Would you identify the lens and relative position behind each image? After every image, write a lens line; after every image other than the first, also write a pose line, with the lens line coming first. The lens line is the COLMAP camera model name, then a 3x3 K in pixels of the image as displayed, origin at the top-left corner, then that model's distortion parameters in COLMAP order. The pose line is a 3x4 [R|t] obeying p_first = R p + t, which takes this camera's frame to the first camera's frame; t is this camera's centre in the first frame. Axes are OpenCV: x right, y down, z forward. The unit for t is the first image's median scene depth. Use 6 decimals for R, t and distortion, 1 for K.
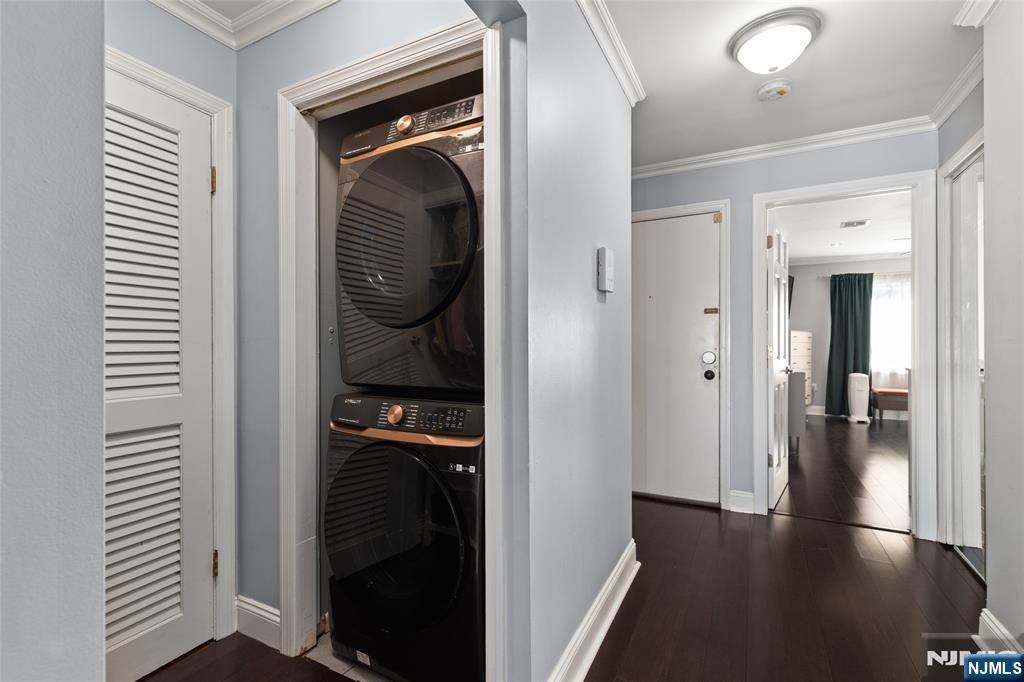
lens RADIAL K [[462.8, 0, 515.3], [0, 462.8, 342.3], [0, 0, 1]] dist [0.008170, -0.000026]
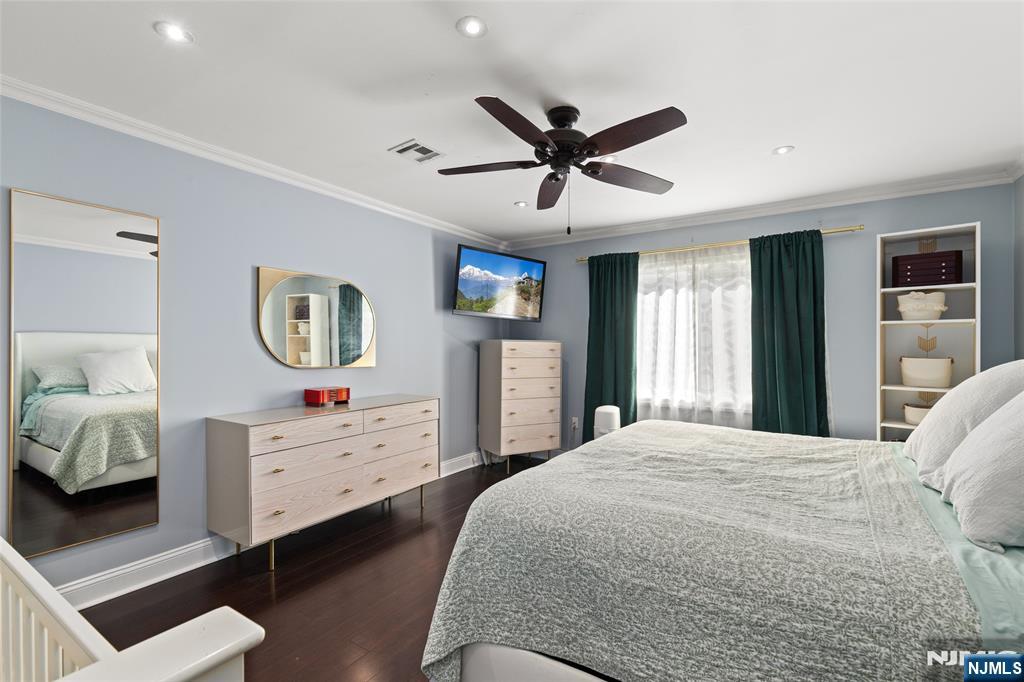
lens RADIAL K [[460.1, 0, 513.3], [0, 460.1, 347.0], [0, 0, 1]] dist [0.007010, 0.000206]
pose [[0.994904, 0.003921, -0.100749, 0.667171], [-0.002816, 0.999934, 0.011111, -0.022776], [0.100786, -0.010771, 0.994850, 0.345455]]
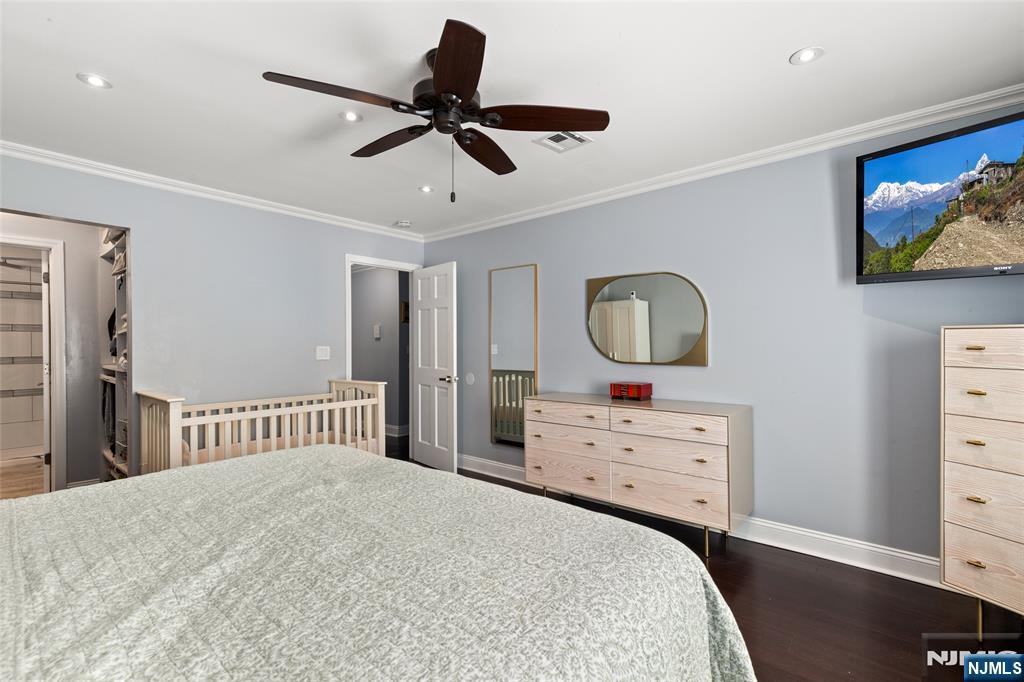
lens RADIAL K [[462.8, 0, 515.3], [0, 462.8, 342.3], [0, 0, 1]] dist [0.008170, -0.000026]
pose [[-0.222771, 0.020892, -0.974647, 0.932724], [0.025314, 0.999557, 0.015640, -0.026432], [0.974542, -0.021188, -0.223201, 0.797260]]
